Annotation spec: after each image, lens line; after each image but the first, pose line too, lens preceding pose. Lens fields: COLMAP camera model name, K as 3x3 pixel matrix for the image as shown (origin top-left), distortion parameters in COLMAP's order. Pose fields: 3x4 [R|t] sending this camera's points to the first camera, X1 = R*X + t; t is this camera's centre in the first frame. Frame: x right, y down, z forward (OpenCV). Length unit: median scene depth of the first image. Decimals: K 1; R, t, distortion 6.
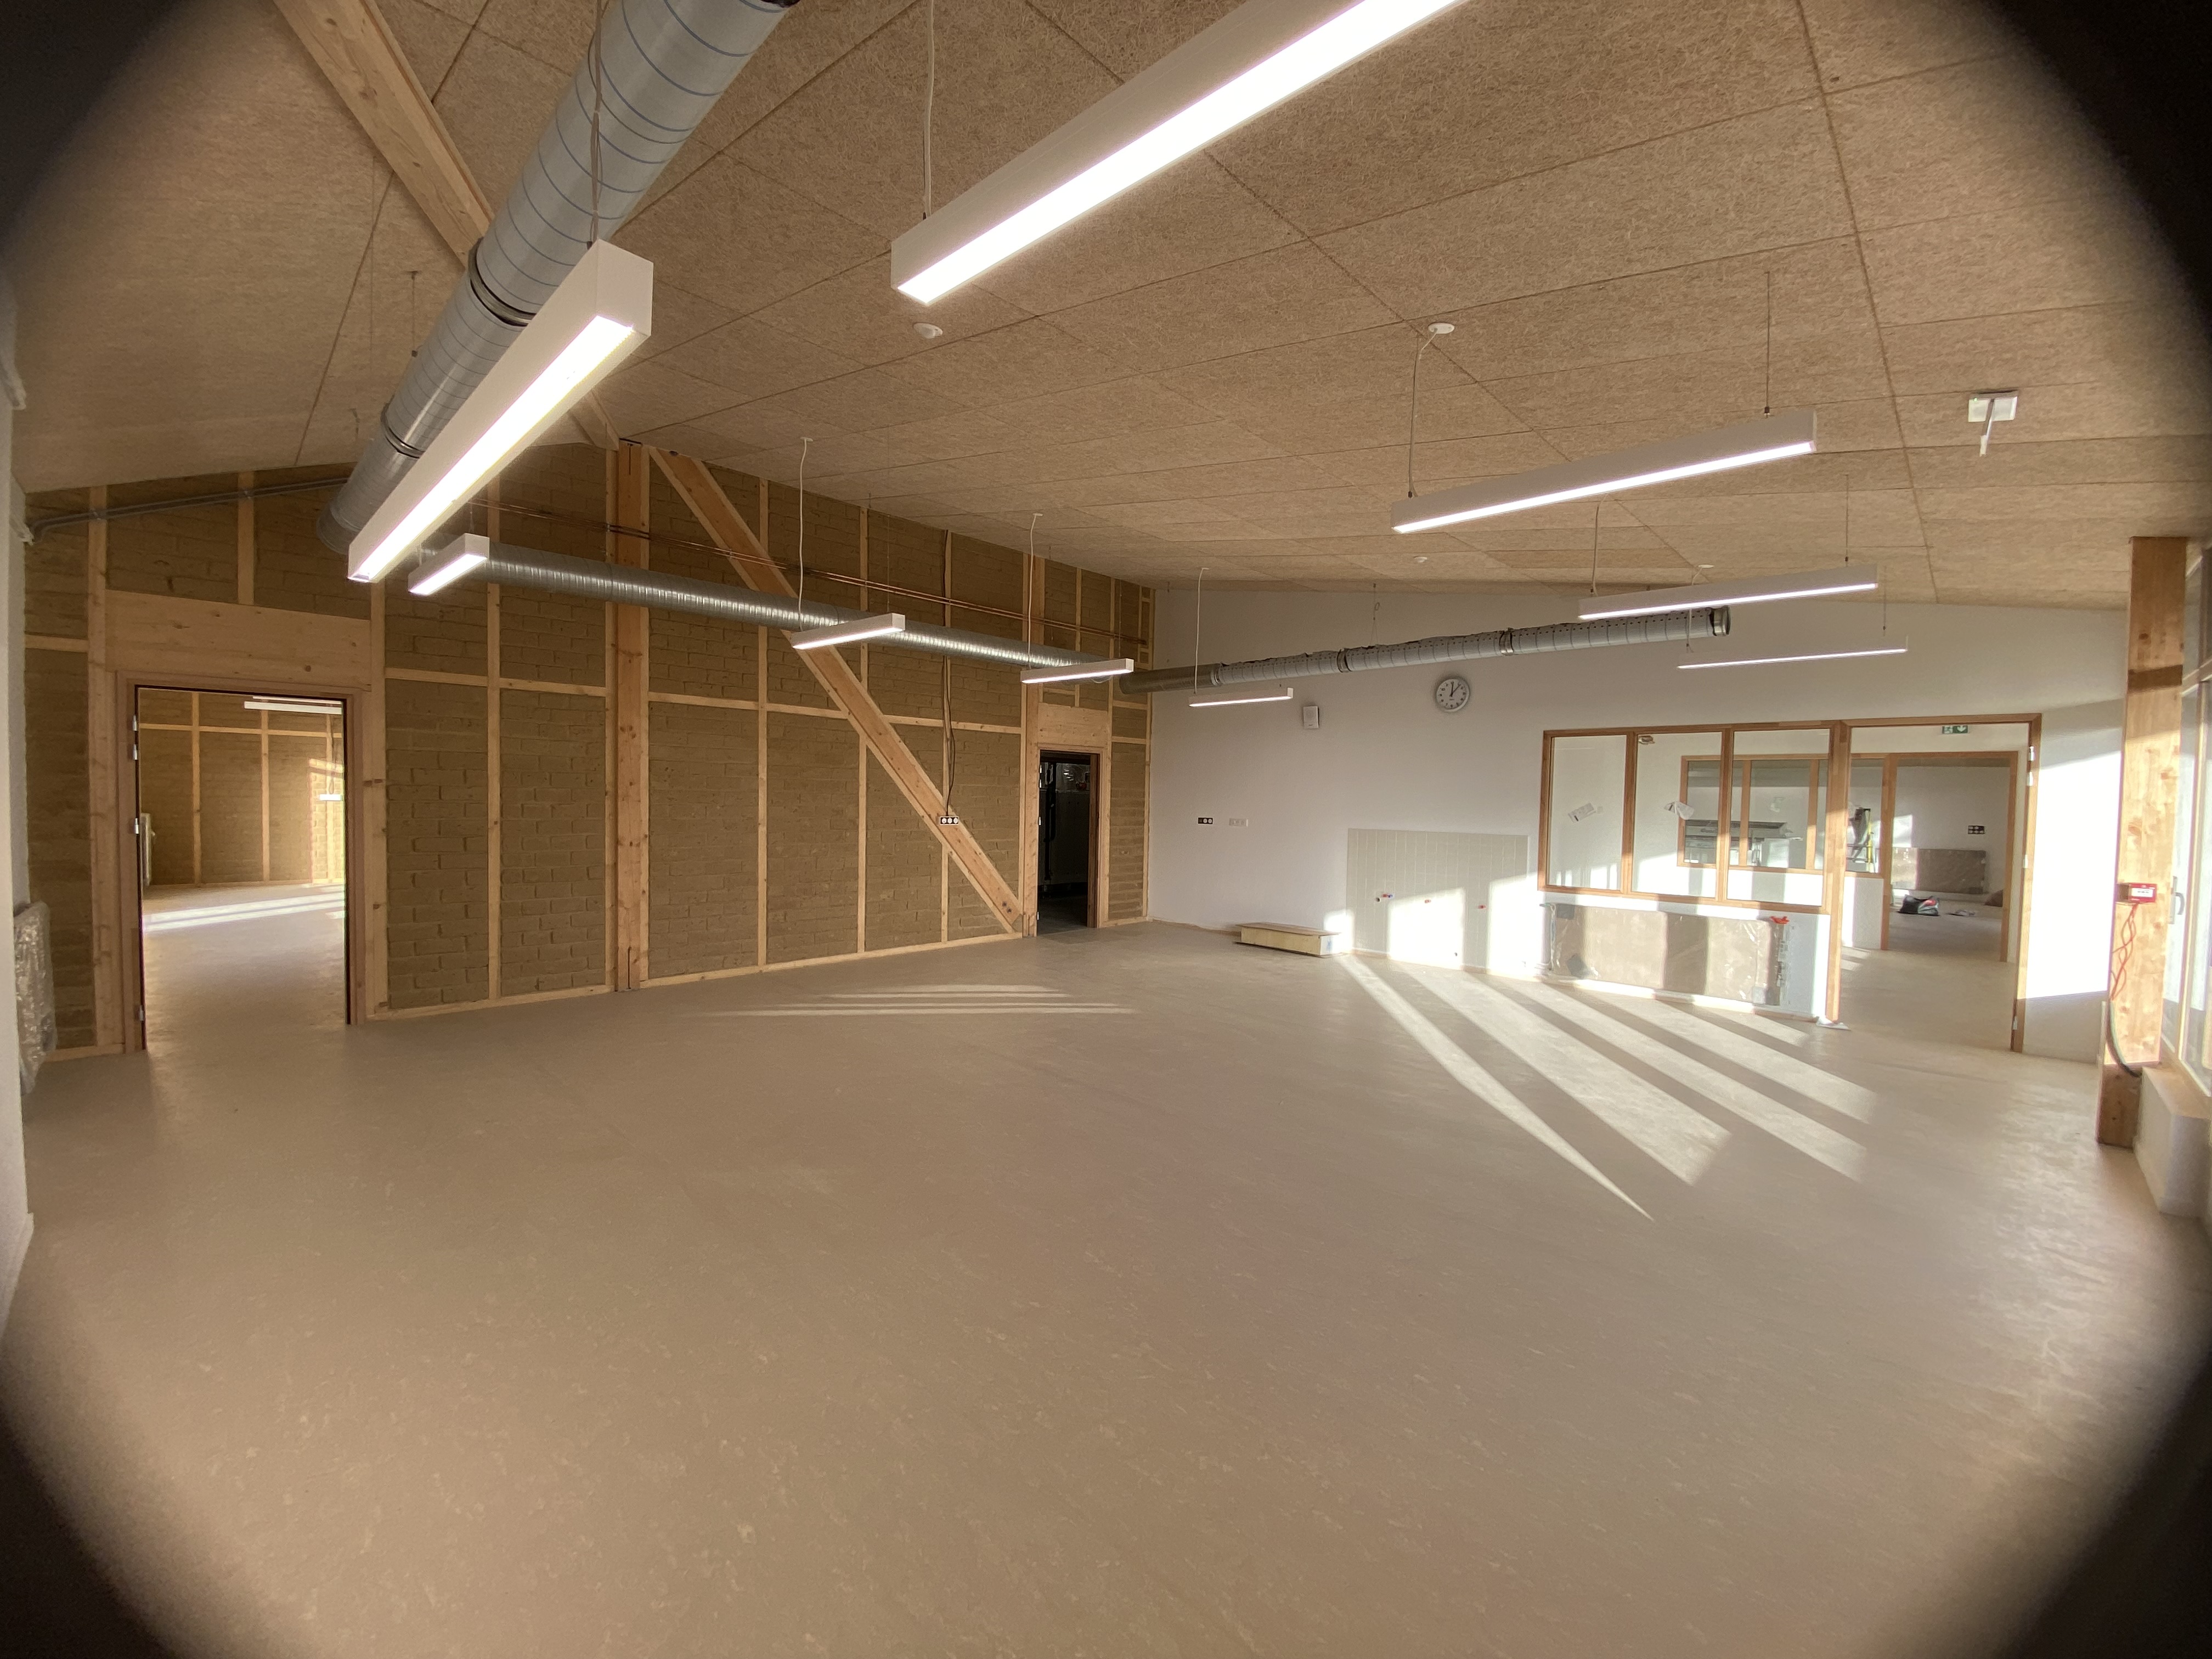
lens RADIAL K [[897.1, 0, 1106.0], [0, 897.1, 829.5], [0, 0, 1]] dist [0.052000, -0.032435]
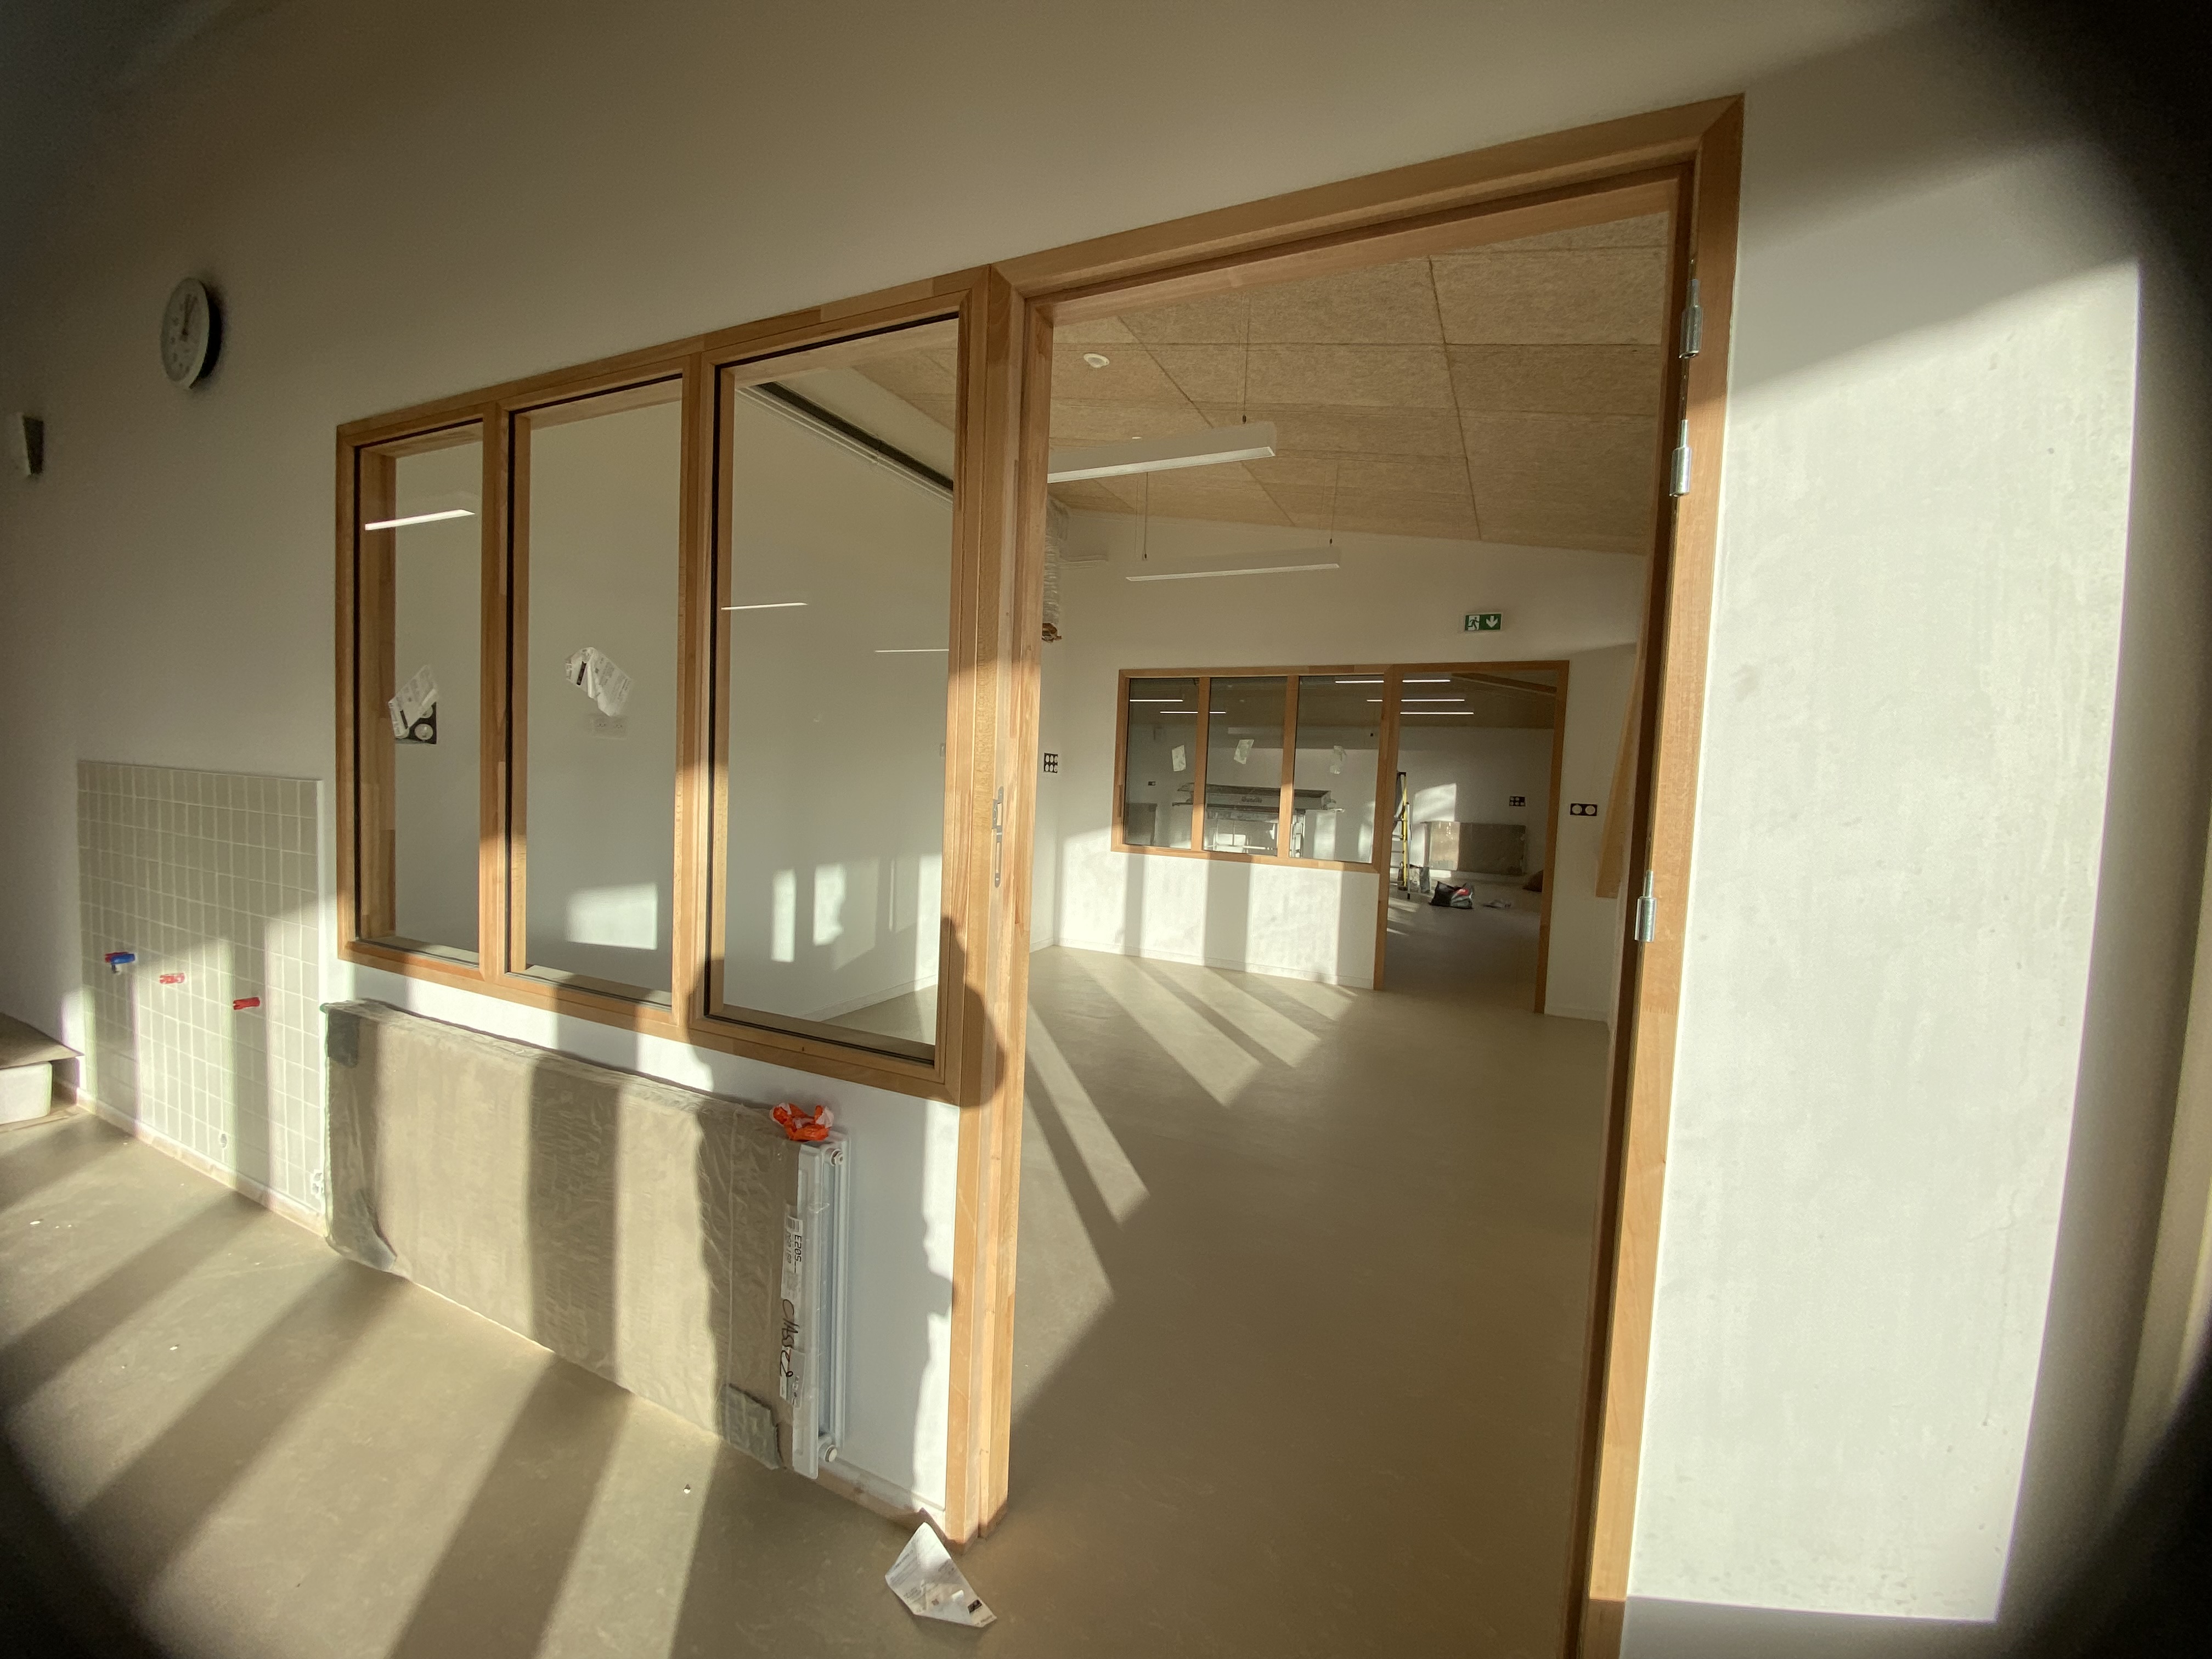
lens RADIAL K [[897.1, 0, 1106.0], [0, 897.1, 829.5], [0, 0, 1]] dist [0.052000, -0.032435]
pose [[0.946907, 0.001353, 0.321504, 0.782581], [-0.011684, 0.999475, 0.030209, 0.015225], [-0.321294, -0.032362, 0.946426, 0.798470]]
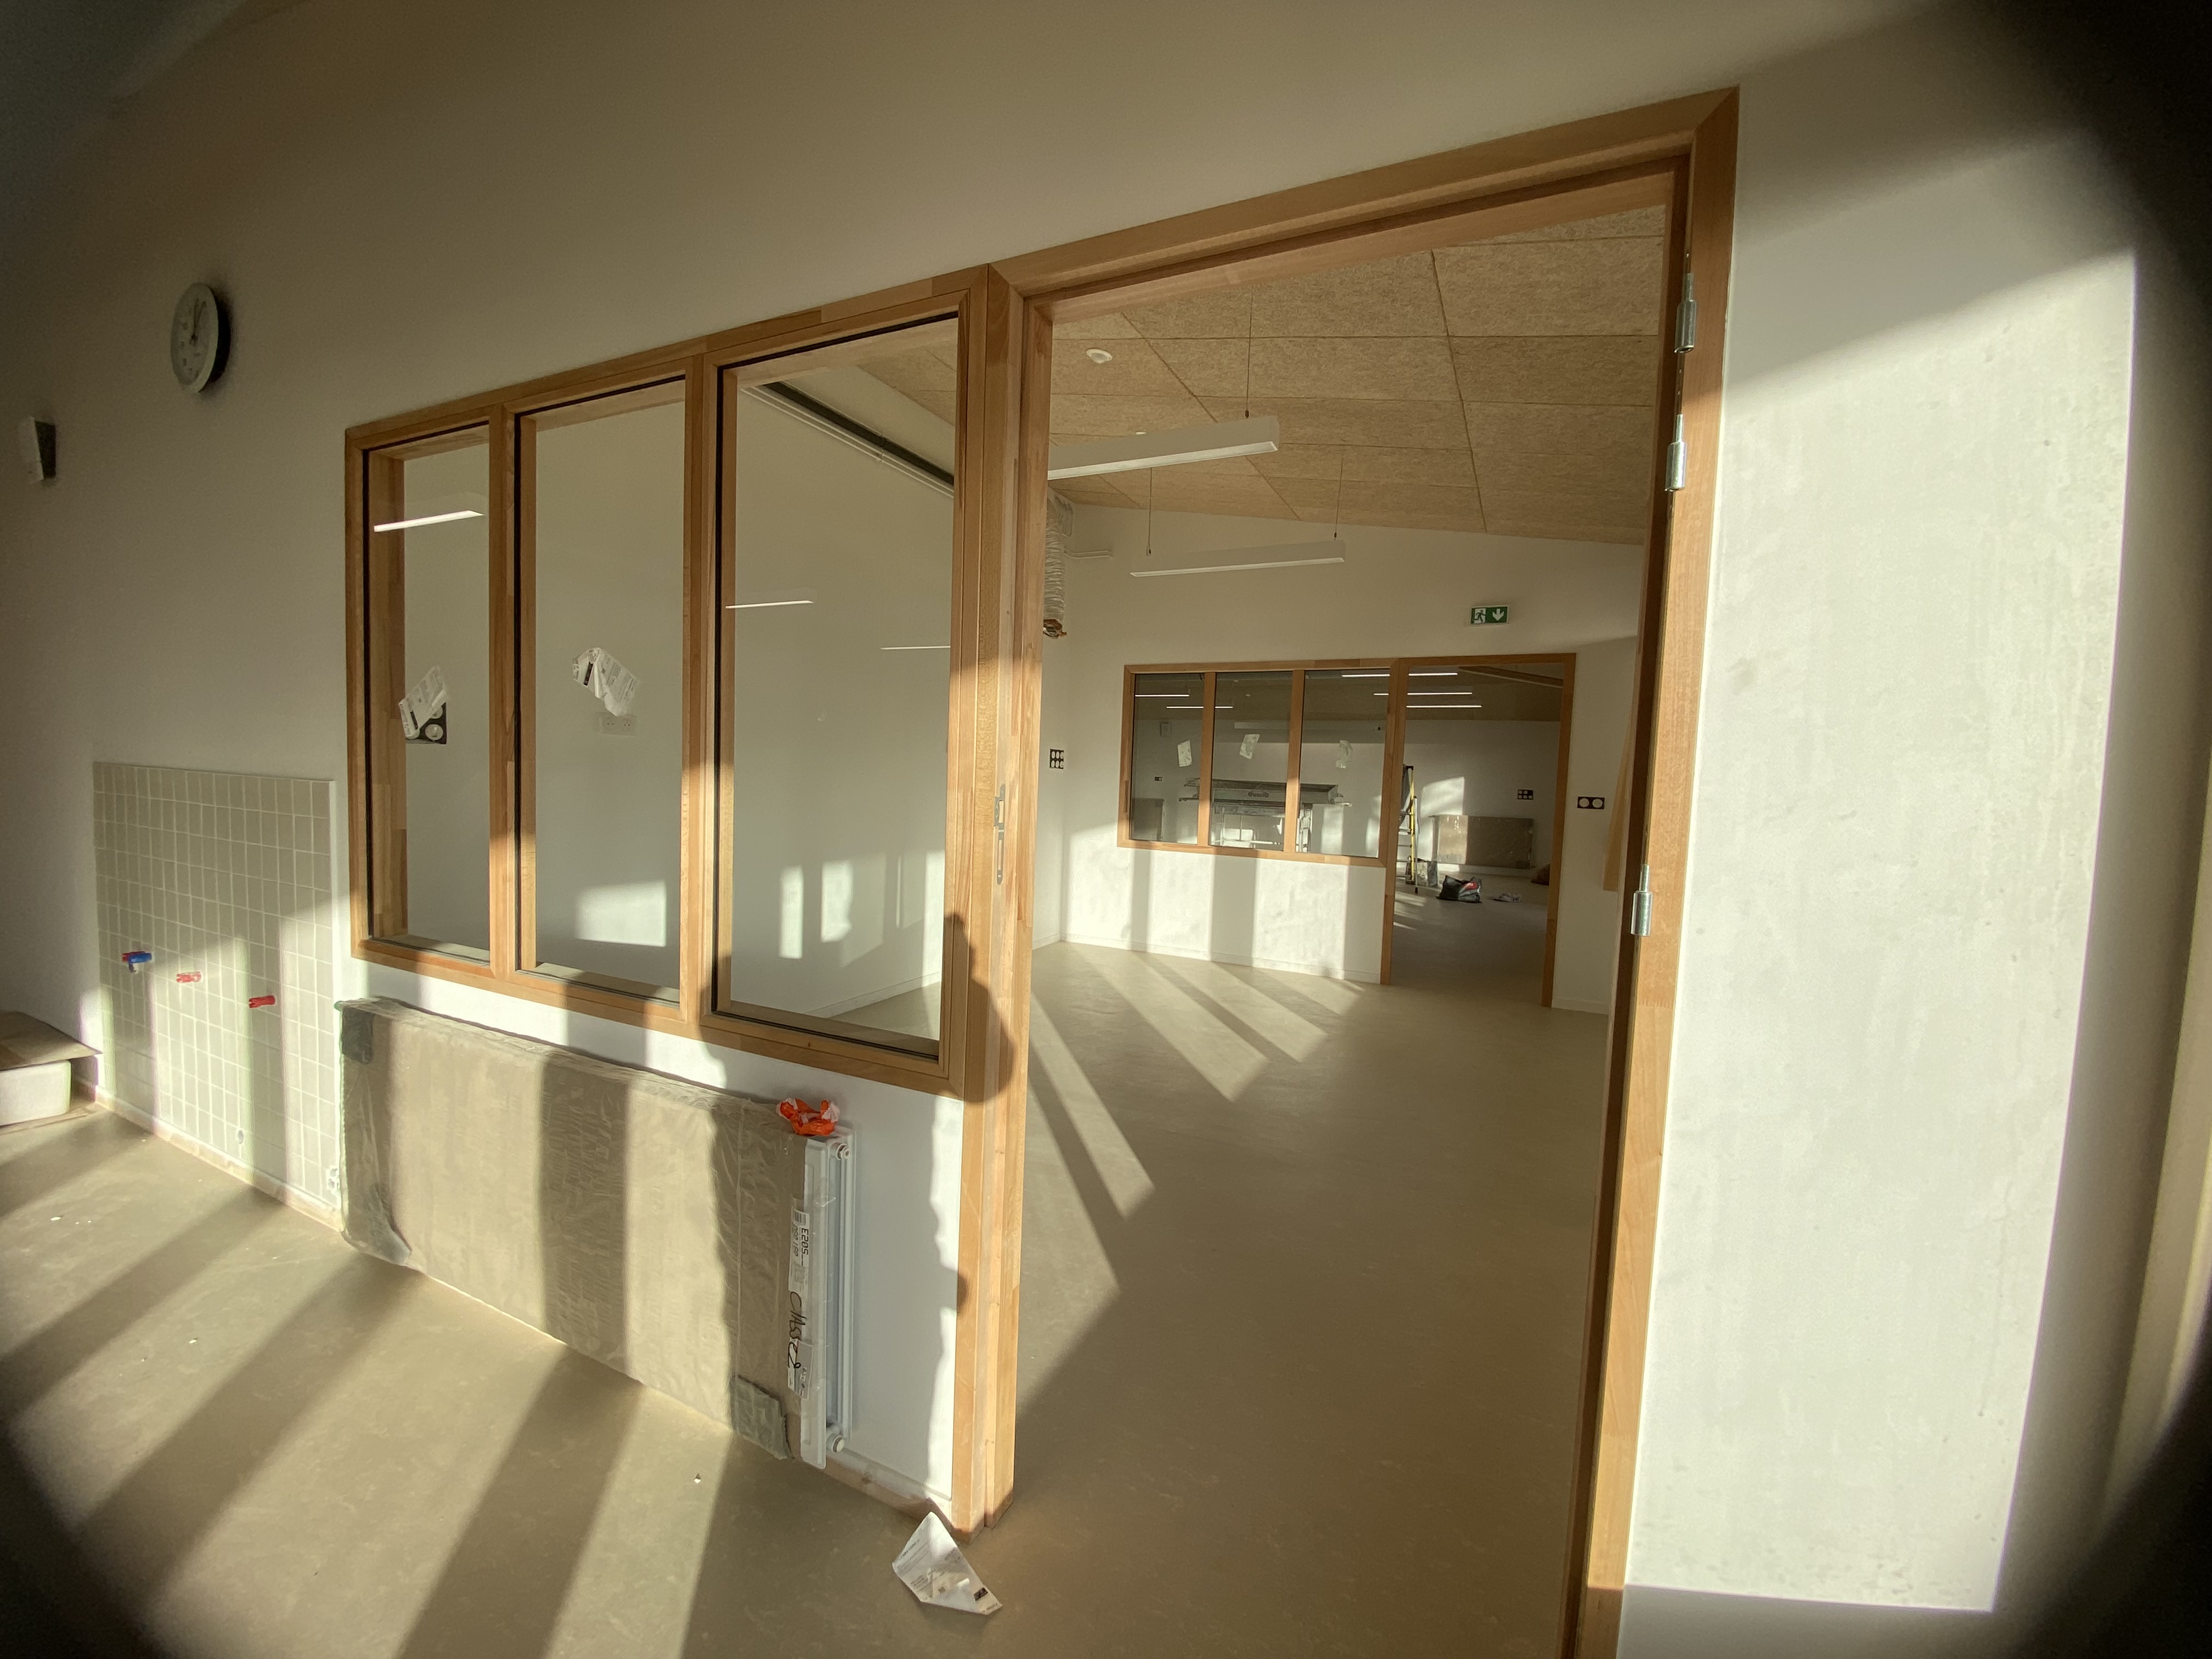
lens RADIAL K [[897.1, 0, 1106.0], [0, 897.1, 829.5], [0, 0, 1]] dist [0.052000, -0.032435]
pose [[0.949675, -0.005156, 0.313194, 0.783932], [-0.006288, 0.999349, 0.035519, 0.014777], [-0.313173, -0.035701, 0.949025, 0.796351]]
